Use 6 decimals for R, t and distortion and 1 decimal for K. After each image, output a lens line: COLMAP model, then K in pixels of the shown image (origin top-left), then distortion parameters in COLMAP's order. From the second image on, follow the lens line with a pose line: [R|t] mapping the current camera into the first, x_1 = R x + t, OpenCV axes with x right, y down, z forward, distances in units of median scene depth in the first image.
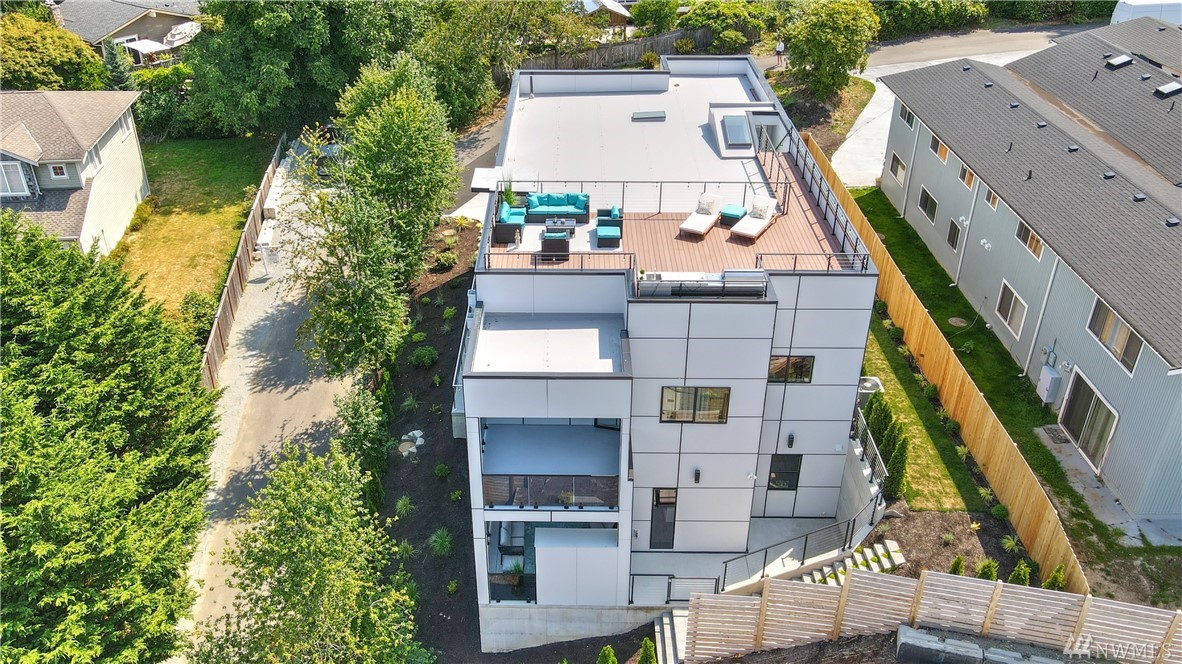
lens RADIAL K [[877.2, 0, 591.0], [0, 877.2, 332.0], [0, 0, 1]] dist [0.014054, 0.007309]
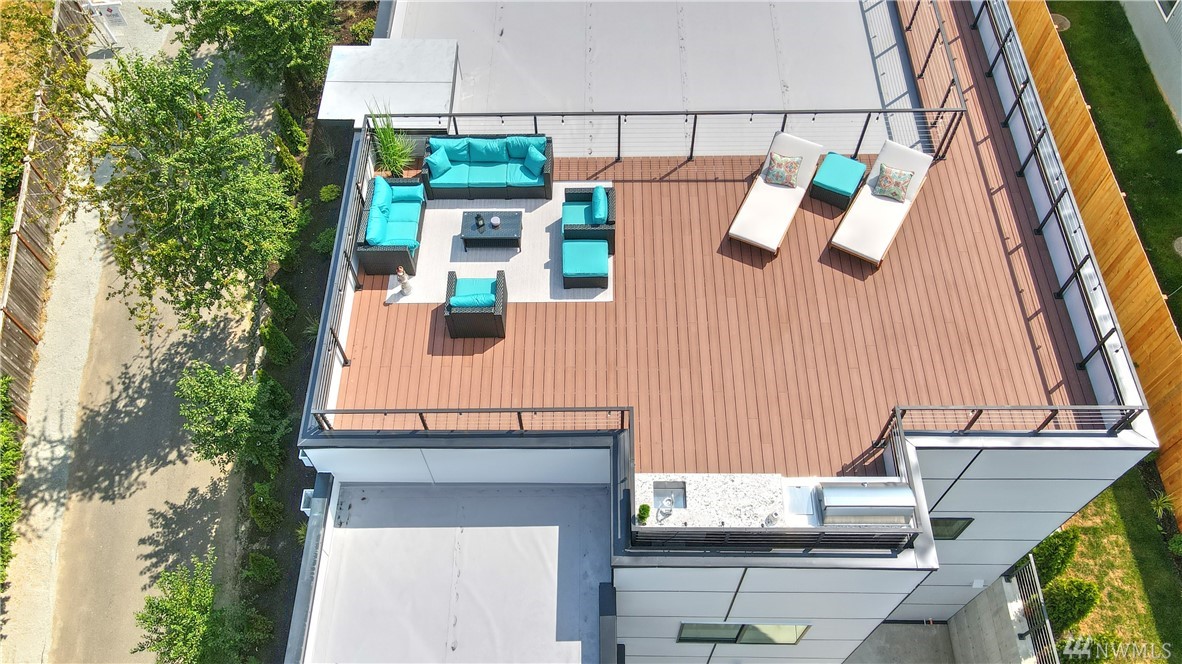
lens RADIAL K [[910.5, 0, 591.0], [0, 910.5, 332.0], [0, 0, 1]] dist [0.007110, 0.001669]
pose [[0.999442, -0.000024, -0.033415, 0.038684], [0.014287, 0.904286, 0.426687, -0.281282], [0.030207, -0.426926, 0.903782, 0.490683]]
